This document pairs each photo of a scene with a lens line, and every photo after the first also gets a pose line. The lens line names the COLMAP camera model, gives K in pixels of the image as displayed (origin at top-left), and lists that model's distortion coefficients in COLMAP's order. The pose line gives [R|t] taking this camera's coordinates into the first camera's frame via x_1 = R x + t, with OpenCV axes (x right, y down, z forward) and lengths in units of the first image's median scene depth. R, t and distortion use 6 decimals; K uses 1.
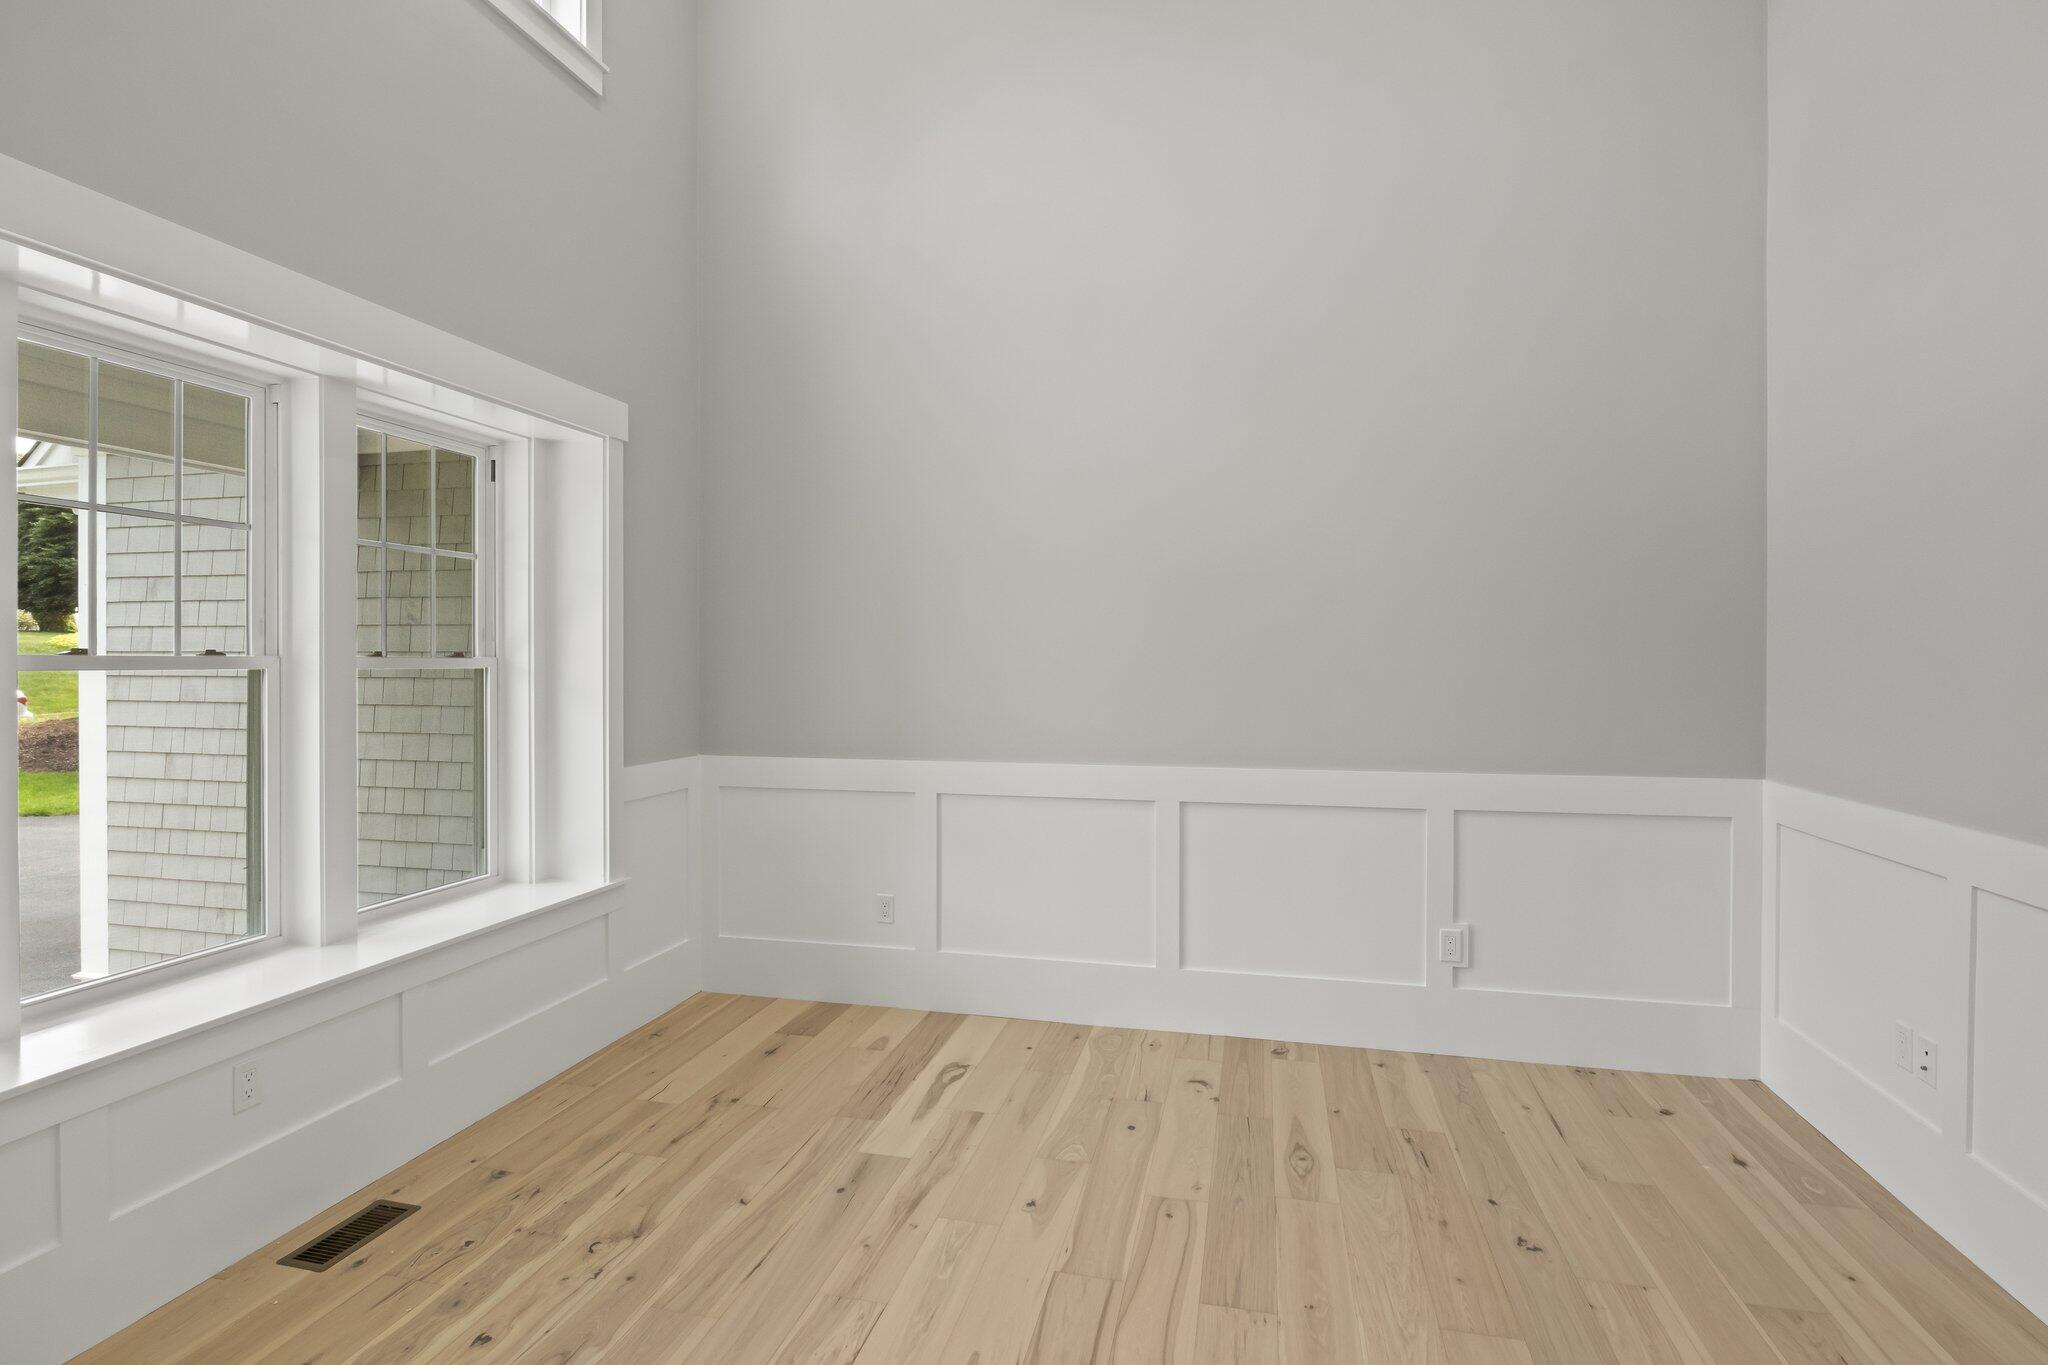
lens RADIAL K [[1021.2, 0, 1024.5], [0, 1021.2, 673.2], [0, 0, 1]] dist [-0.005722, -0.001772]
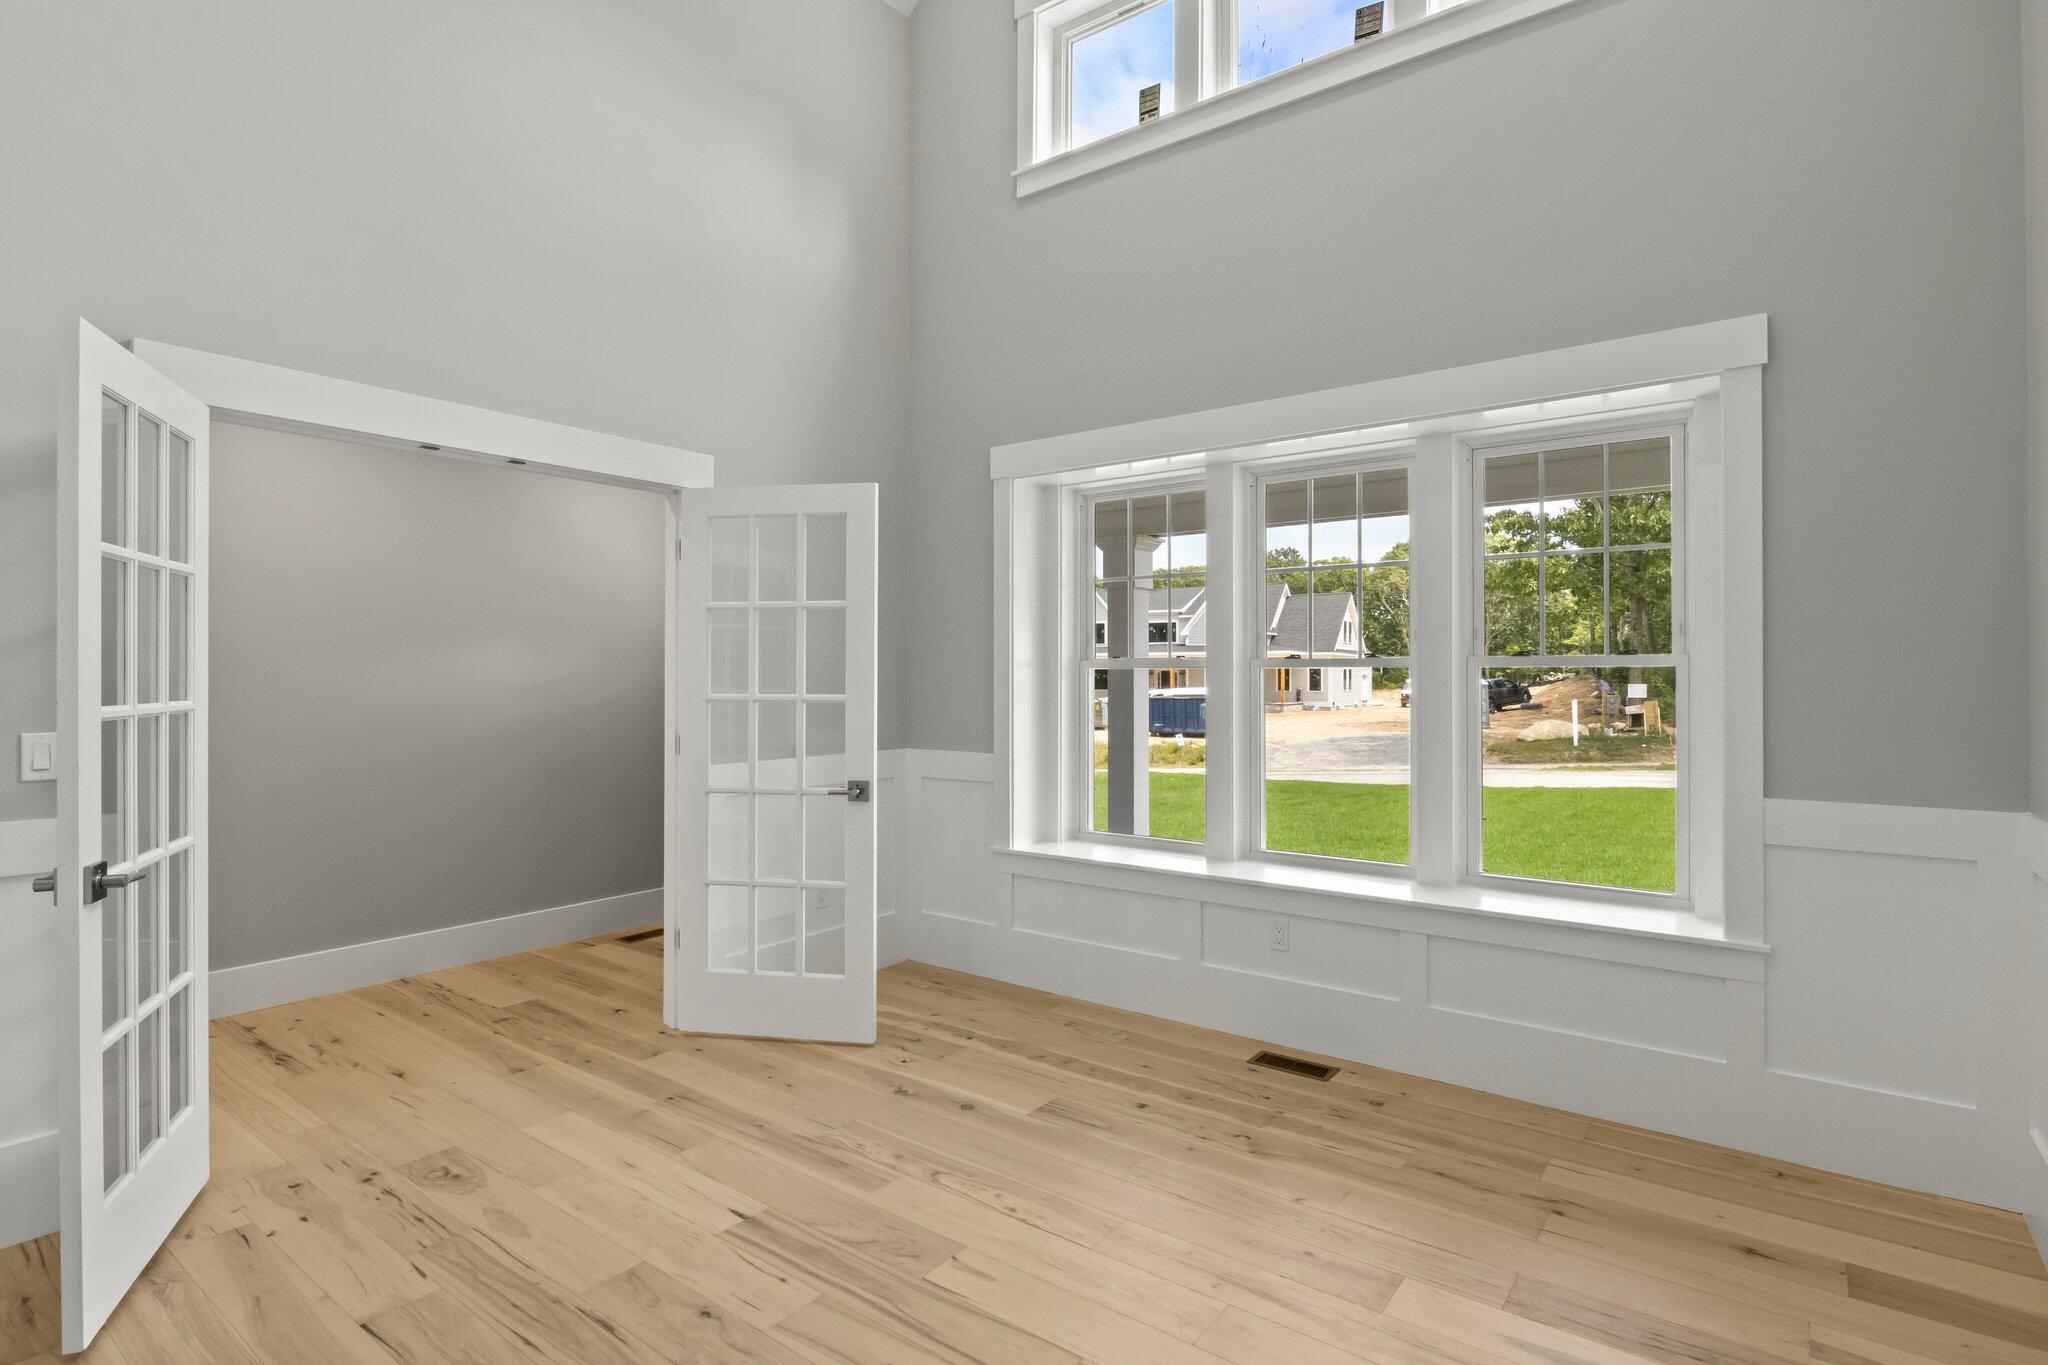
lens RADIAL K [[1021.2, 0, 1015.1], [0, 1021.2, 695.2], [0, 0, 1]] dist [-0.005722, -0.001772]
pose [[-0.413470, 0.016985, -0.910359, 0.613407], [-0.010173, 0.999677, 0.023272, 0.004717], [0.910461, 0.018883, -0.413164, 0.957188]]
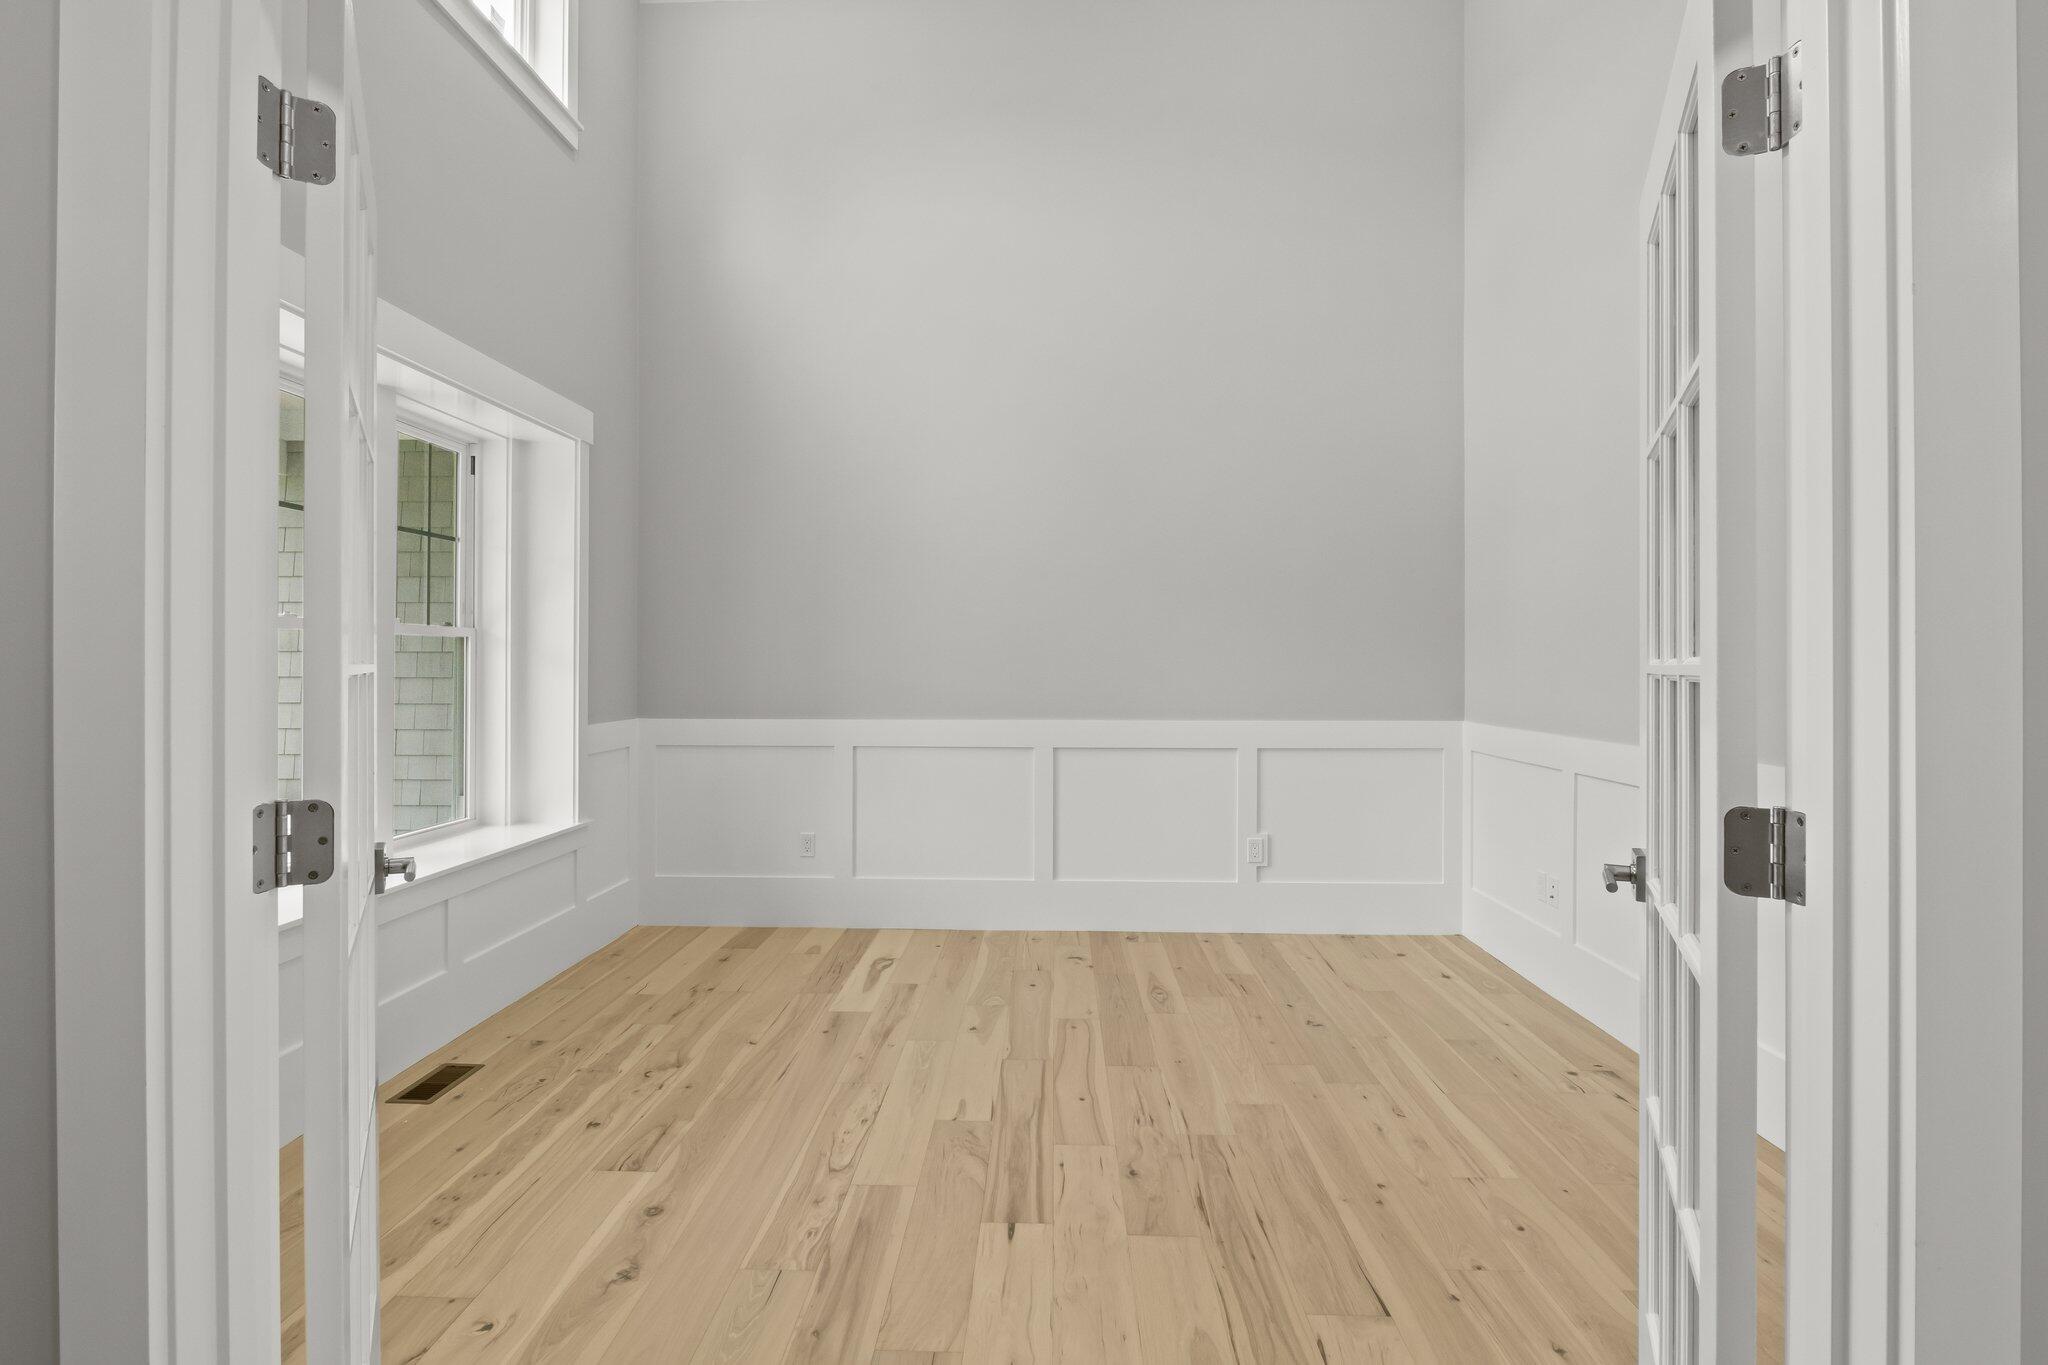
lens RADIAL K [[1021.2, 0, 1032.5], [0, 1021.2, 672.0], [0, 0, 1]] dist [-0.005722, -0.001772]
pose [[0.978917, 0.000045, 0.204257, -0.160243], [0.000535, 0.999996, -0.002784, 0.042933], [-0.204256, 0.002834, 0.978913, -0.284242]]
